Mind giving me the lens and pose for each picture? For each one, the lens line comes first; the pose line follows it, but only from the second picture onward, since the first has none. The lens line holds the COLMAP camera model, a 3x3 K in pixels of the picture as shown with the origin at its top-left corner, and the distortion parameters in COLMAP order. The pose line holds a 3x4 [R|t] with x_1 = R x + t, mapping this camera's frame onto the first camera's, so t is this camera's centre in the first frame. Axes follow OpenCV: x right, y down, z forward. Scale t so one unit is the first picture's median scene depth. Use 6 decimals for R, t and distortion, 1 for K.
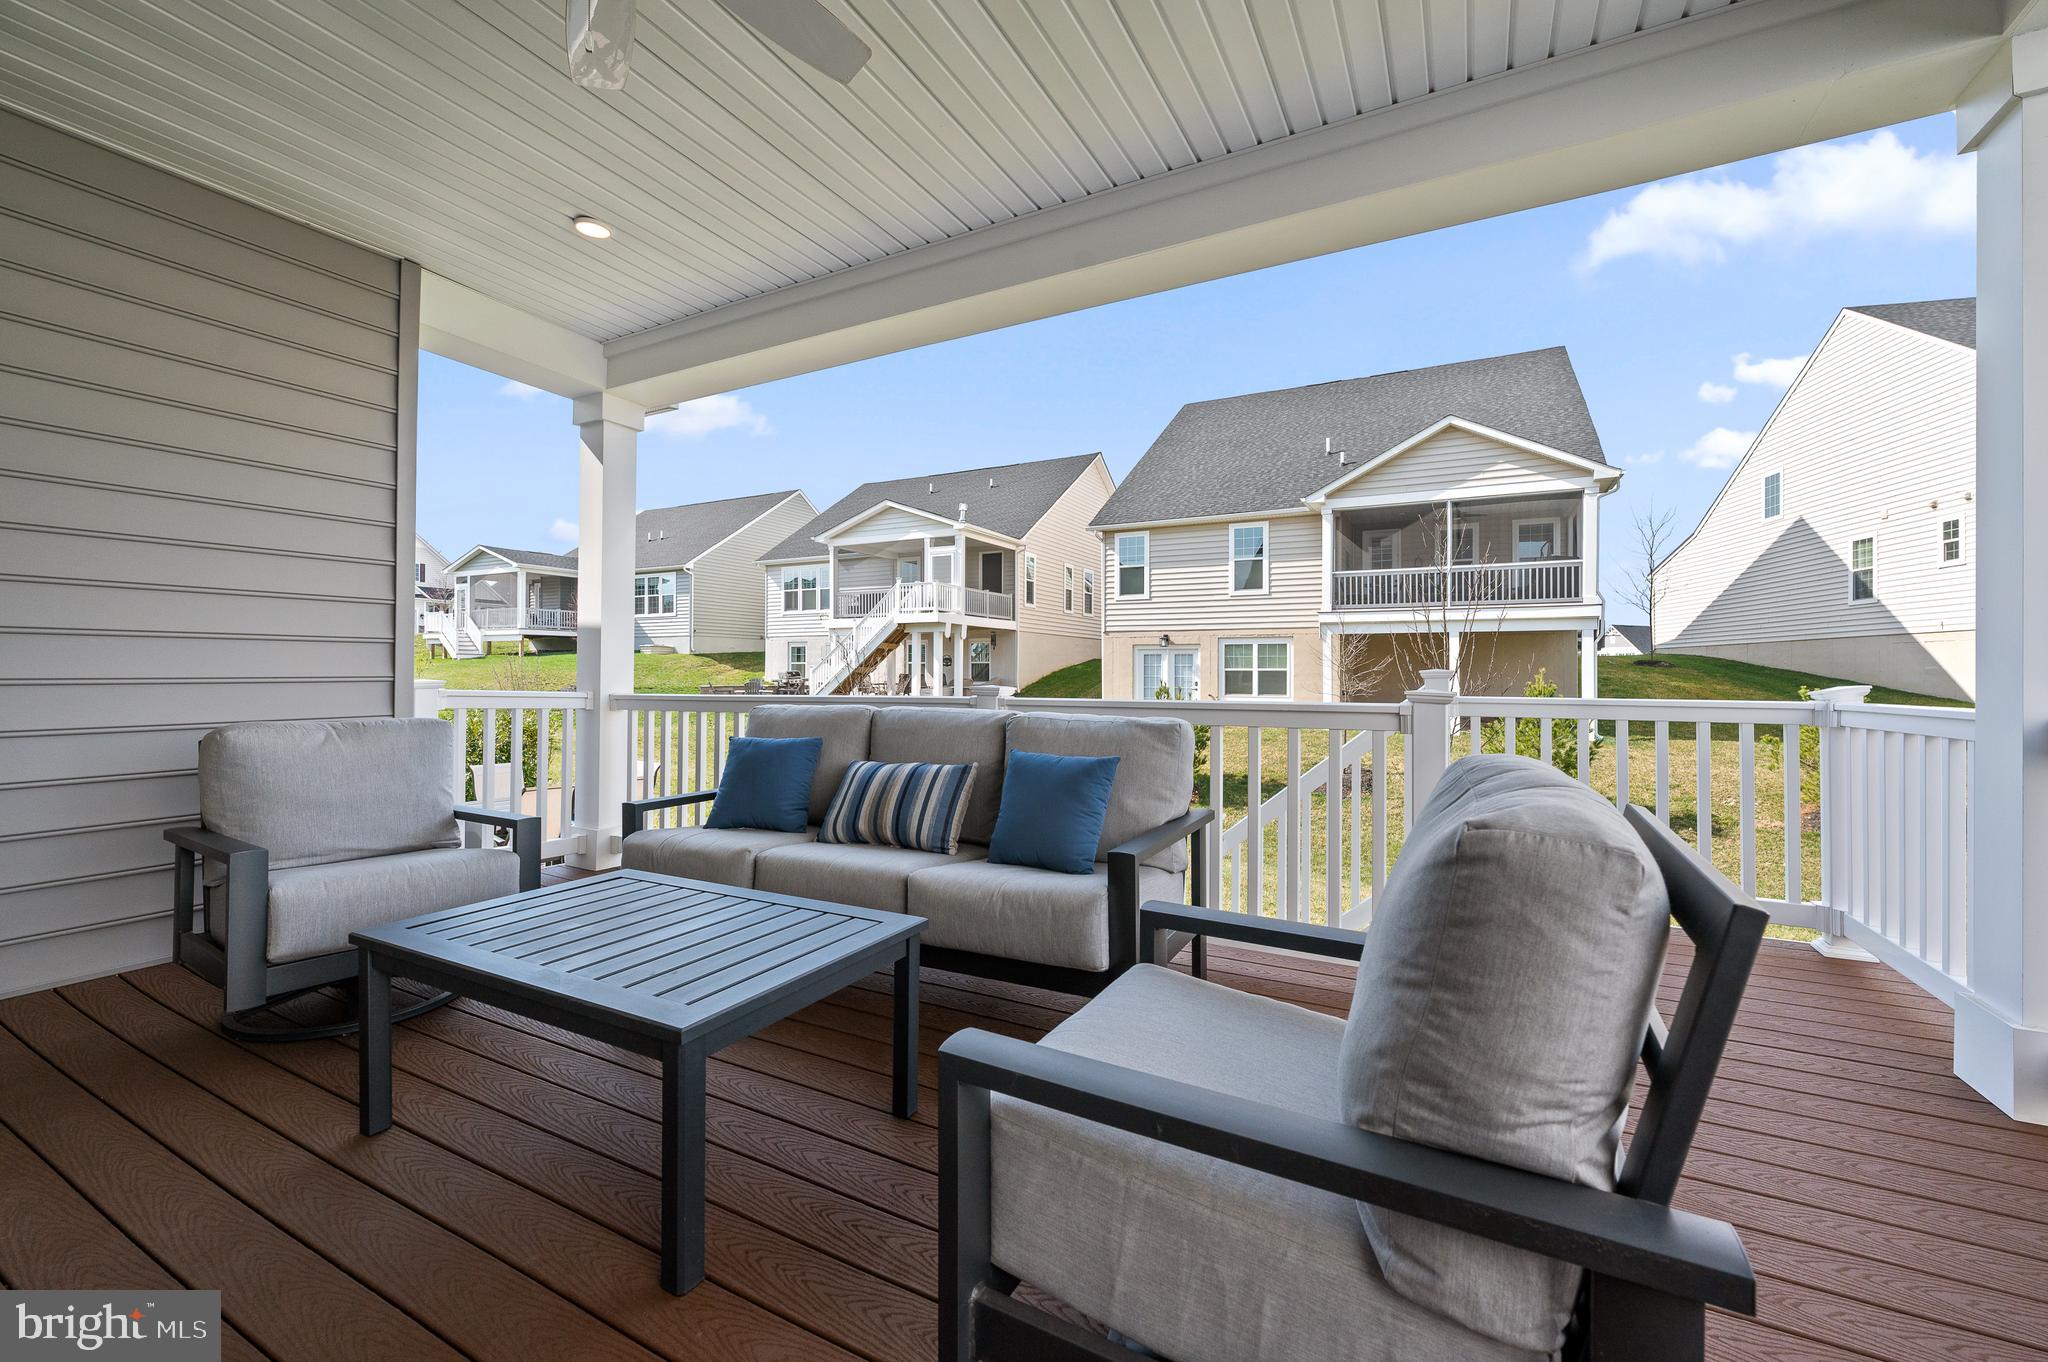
lens RADIAL K [[820.1, 0, 1029.6], [0, 820.1, 679.1], [0, 0, 1]] dist [-0.001375, -0.000133]
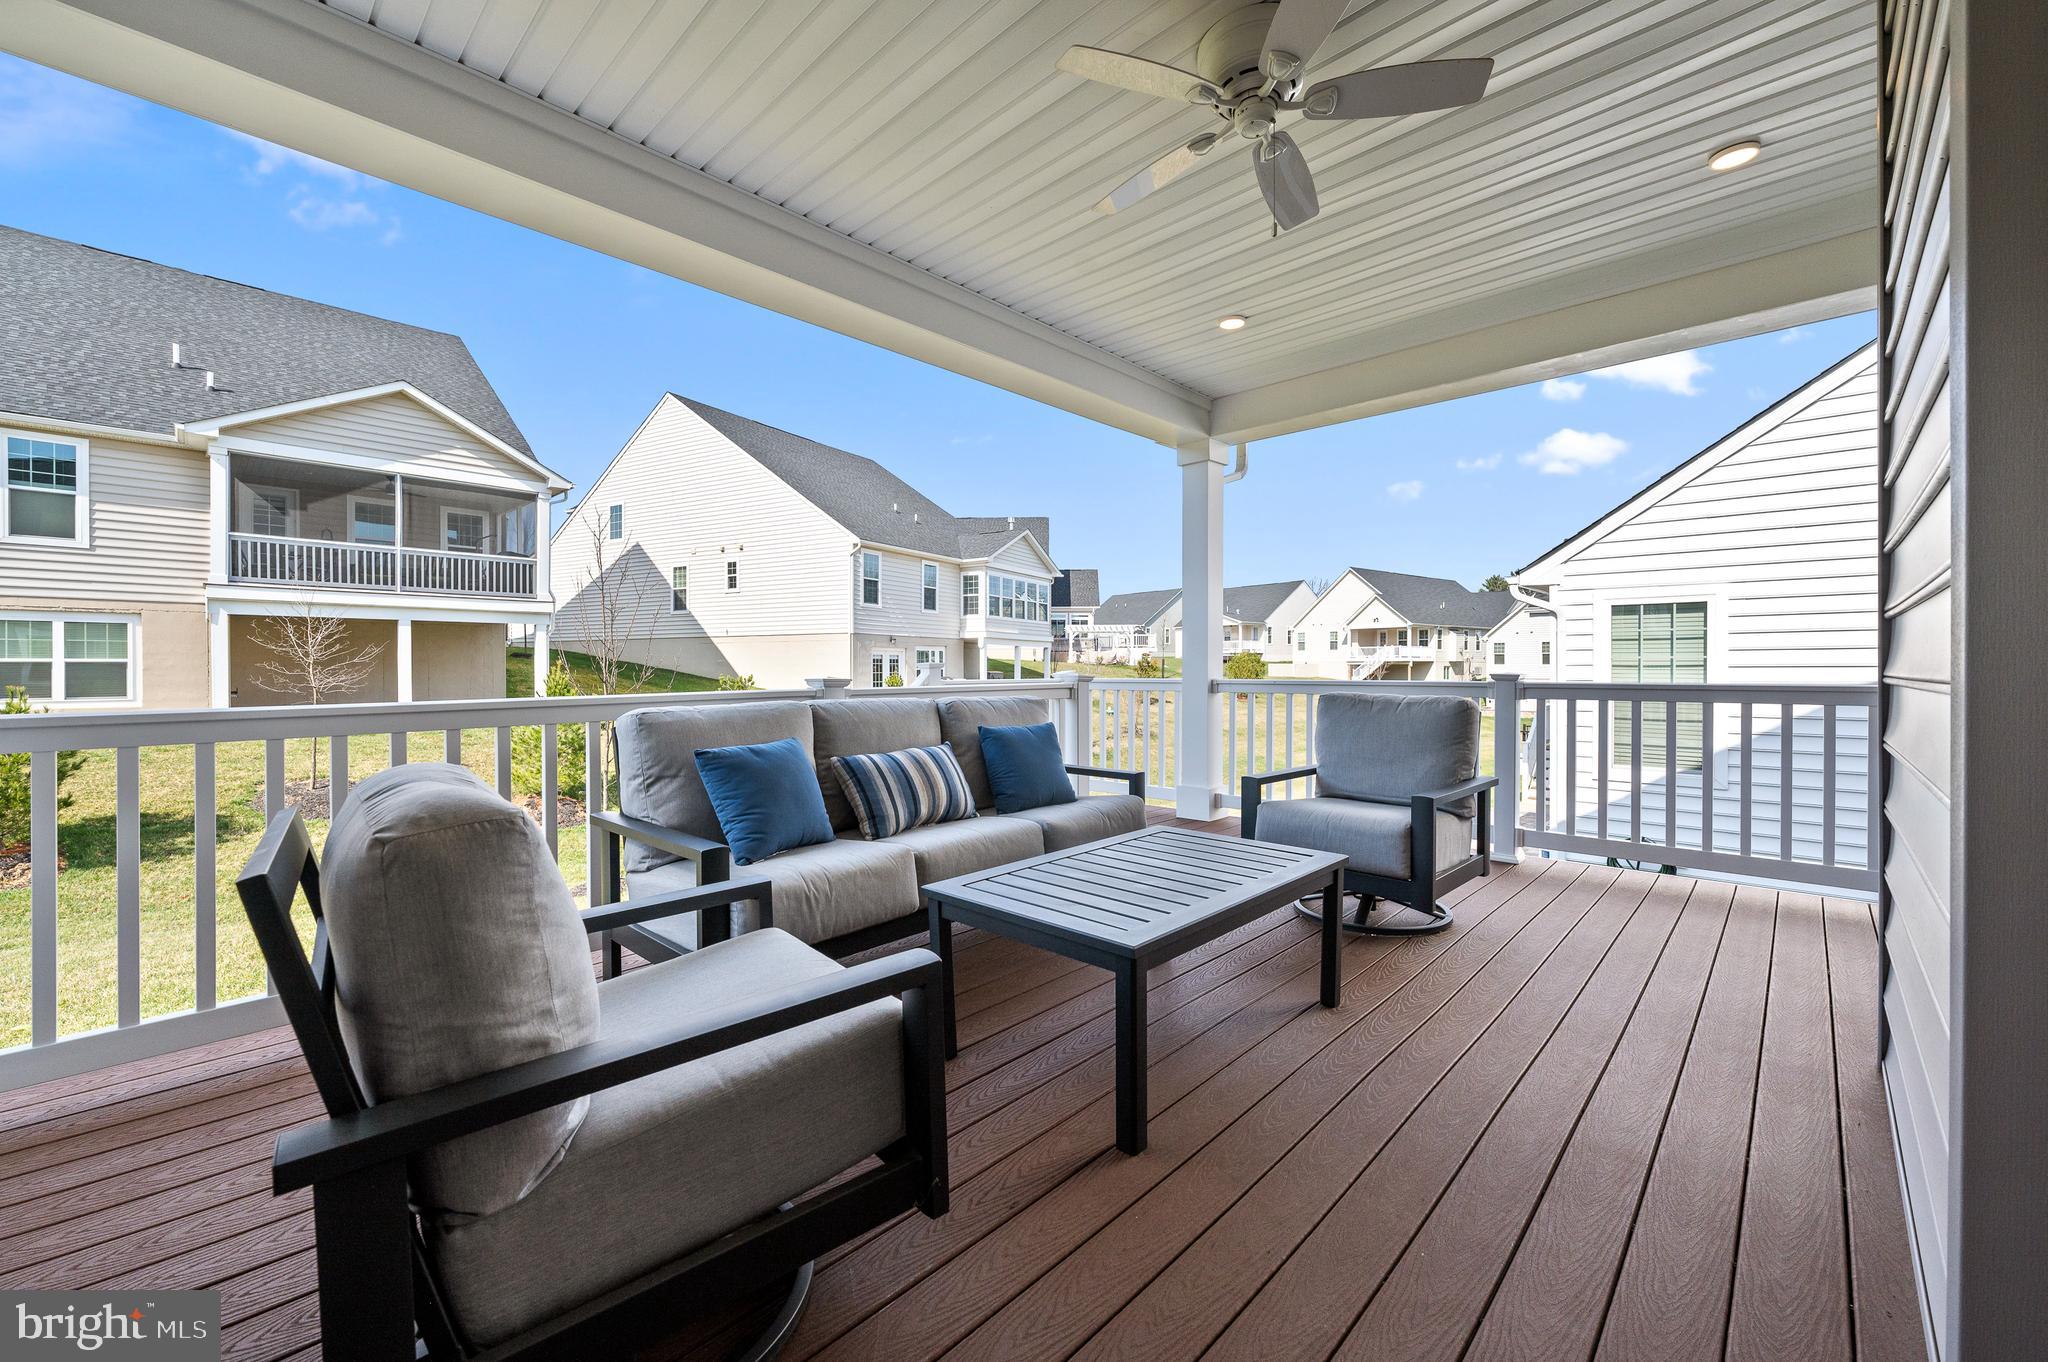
lens RADIAL K [[820.1, 0, 1037.9], [0, 820.1, 675.5], [0, 0, 1]] dist [-0.001375, -0.000133]
pose [[0.267704, -0.012705, 0.963418, -0.161867], [0.006581, 0.999914, 0.011358, -0.001942], [-0.963479, 0.003300, 0.267764, 0.076945]]
